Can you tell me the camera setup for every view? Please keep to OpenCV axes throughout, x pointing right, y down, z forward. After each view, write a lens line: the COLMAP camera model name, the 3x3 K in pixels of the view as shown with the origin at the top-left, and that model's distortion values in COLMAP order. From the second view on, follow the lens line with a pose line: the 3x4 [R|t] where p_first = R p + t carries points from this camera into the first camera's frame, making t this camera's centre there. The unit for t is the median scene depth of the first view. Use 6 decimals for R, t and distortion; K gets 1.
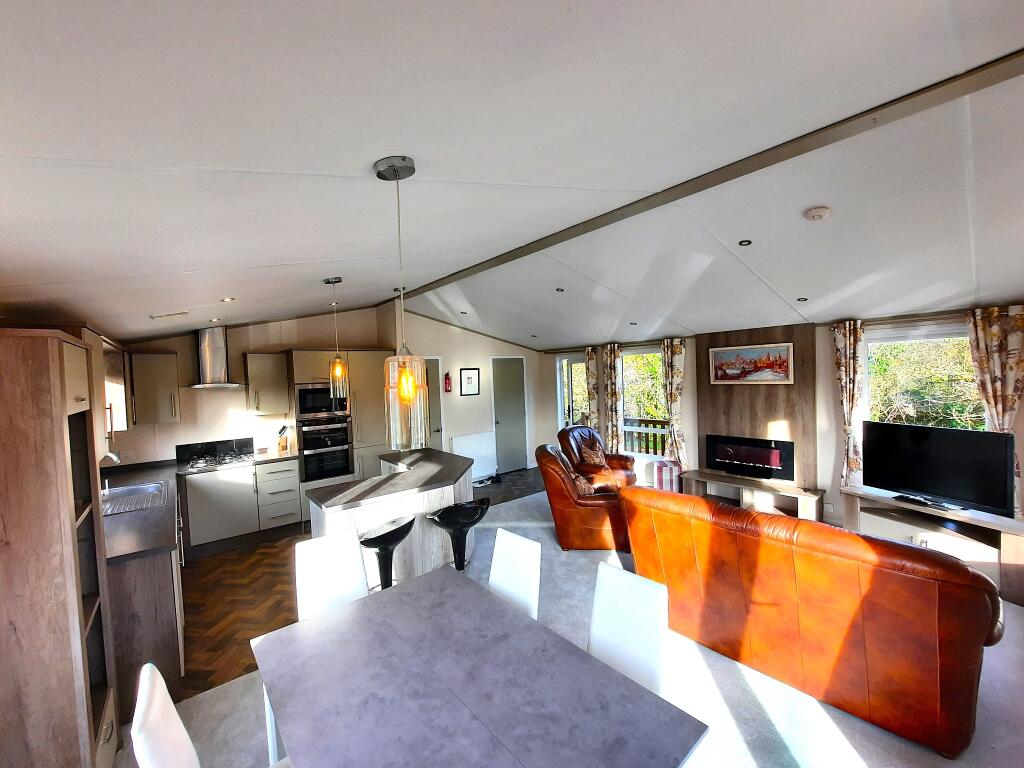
lens RADIAL K [[407.4, 0, 516.1], [0, 407.4, 386.1], [0, 0, 1]] dist [-0.016251, -0.002574]
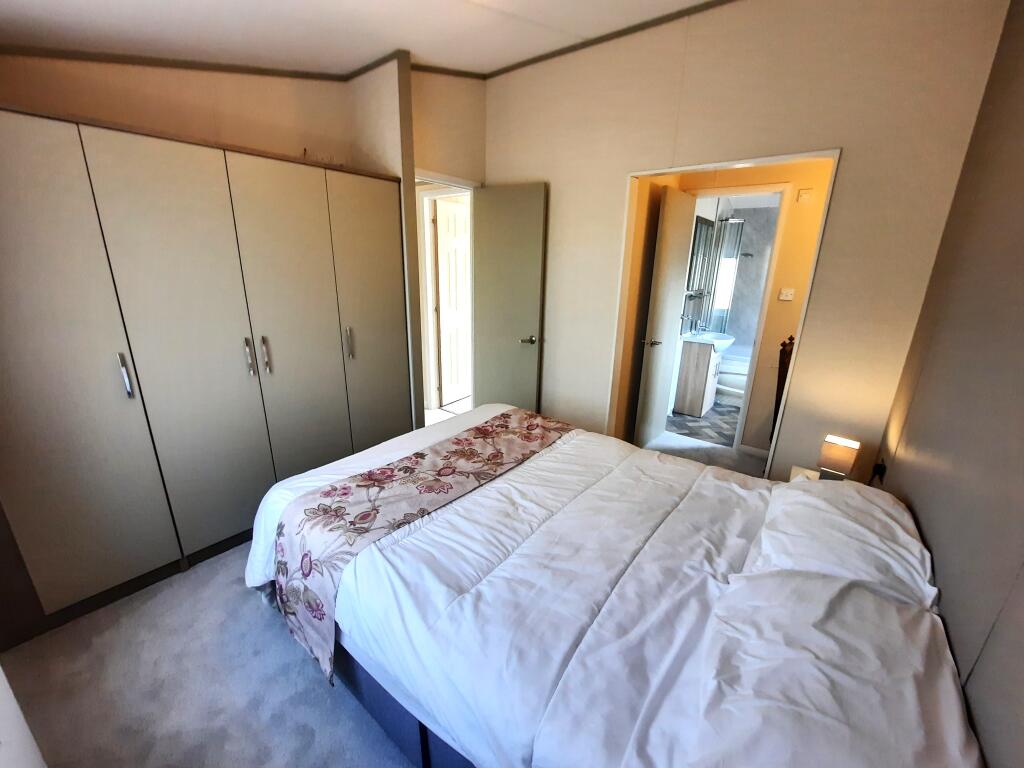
lens RADIAL K [[407.4, 0, 509.9], [0, 407.4, 386.3], [0, 0, 1]] dist [-0.016251, -0.002574]
pose [[0.979070, -0.000522, 0.203524, -1.123366], [-0.050945, 0.967532, 0.247560, 0.099196], [-0.197045, -0.252747, 0.947255, 0.190452]]
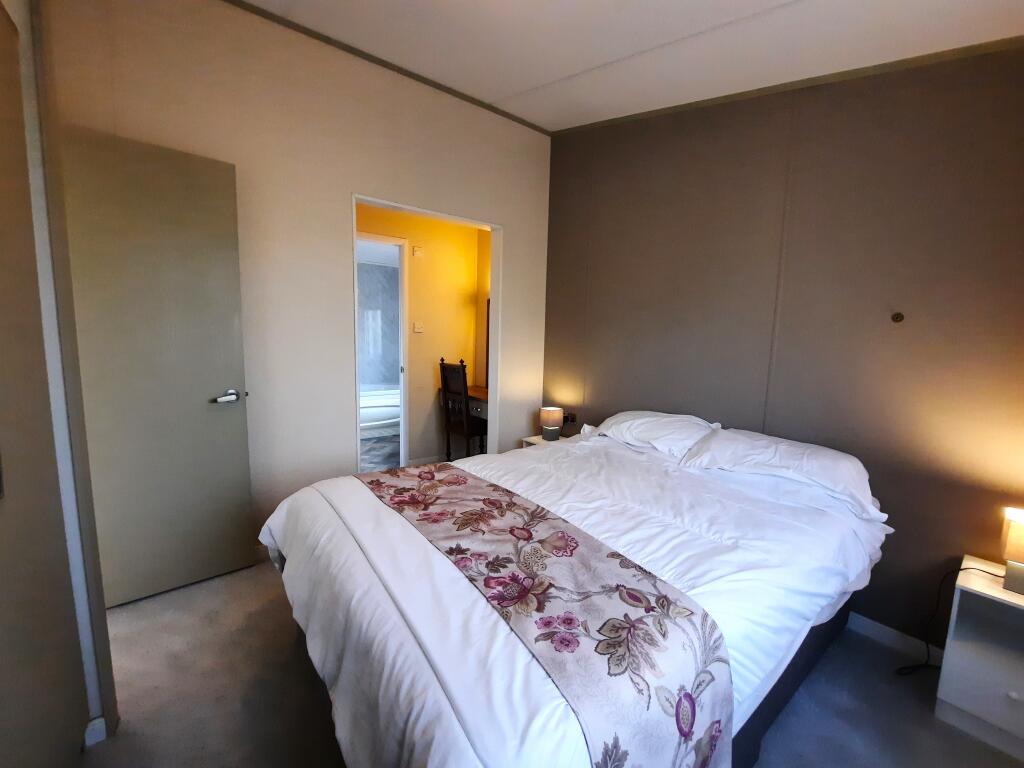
lens RADIAL K [[407.4, 0, 515.6], [0, 407.4, 388.7], [0, 0, 1]] dist [-0.016251, -0.002574]
pose [[0.044341, -0.083250, 0.995542, -1.362718], [0.007970, 0.996520, 0.082976, 0.149041], [-0.998985, 0.004255, 0.044850, 0.518167]]
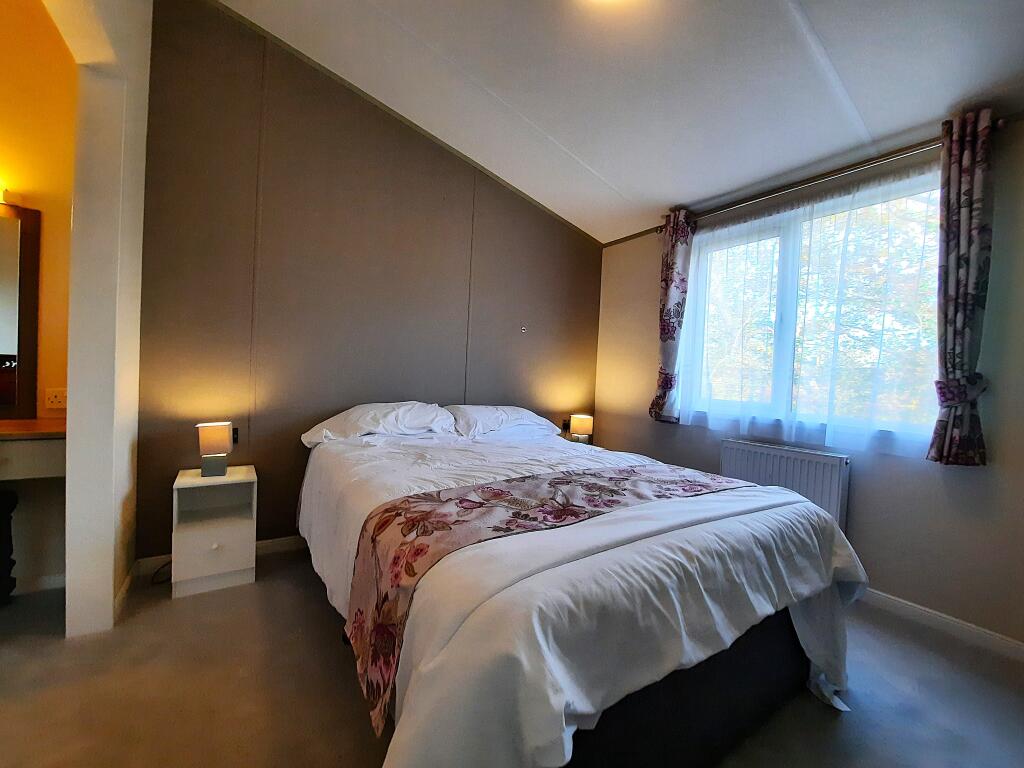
lens RADIAL K [[407.4, 0, 515.8], [0, 407.4, 383.6], [0, 0, 1]] dist [-0.016251, -0.002574]
pose [[-0.994603, -0.009635, 0.103301, -1.054887], [-0.004267, 0.998634, 0.052069, 0.172333], [-0.103662, 0.051347, -0.993286, 0.856747]]
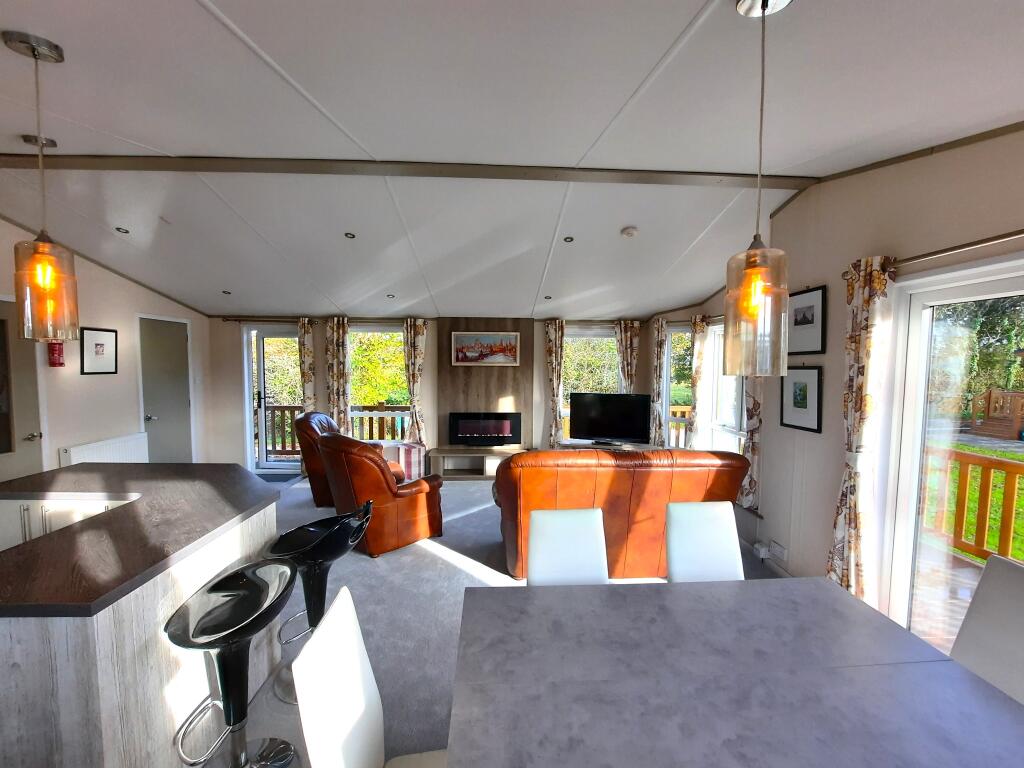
lens RADIAL K [[407.4, 0, 516.0], [0, 407.4, 388.8], [0, 0, 1]] dist [-0.016251, -0.002574]
pose [[0.603974, -0.007480, 0.796969, -0.301074], [-0.006557, 0.999875, 0.014354, 0.045018], [-0.796977, -0.013895, 0.603850, 0.243265]]
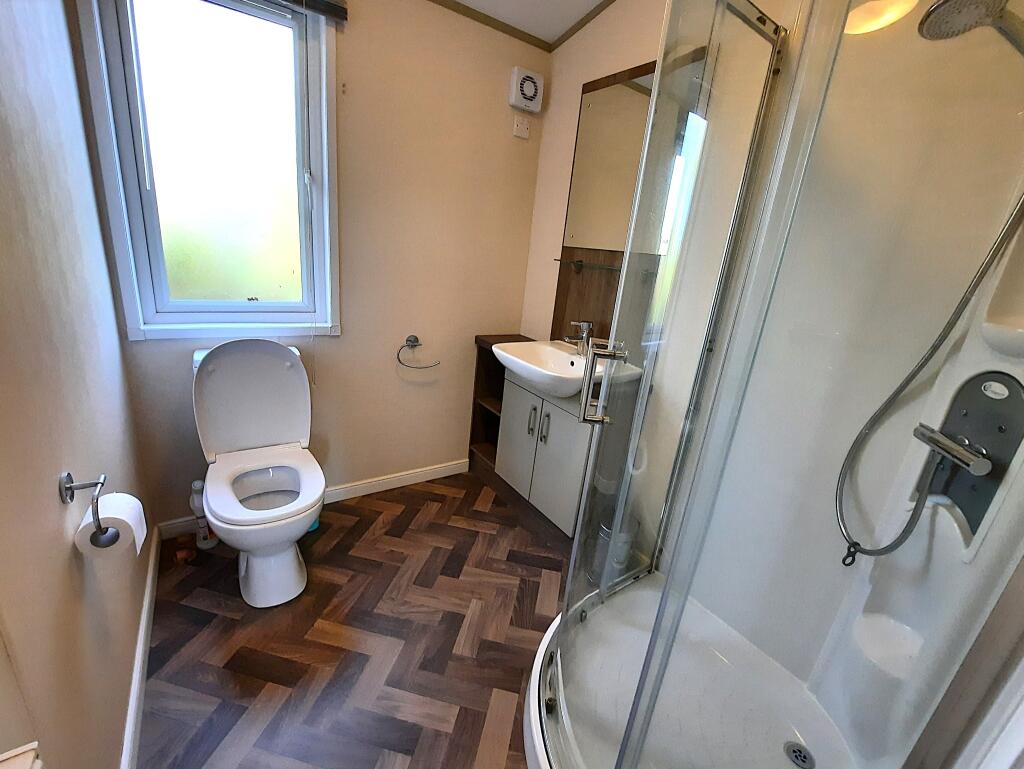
lens RADIAL K [[407.4, 0, 507.4], [0, 407.4, 388.4], [0, 0, 1]] dist [-0.016251, -0.002574]
pose [[-0.112828, 0.311936, -0.943380, -0.162580], [-0.121451, 0.937994, 0.324681, 0.097474], [0.986164, 0.151207, -0.067947, 0.942800]]
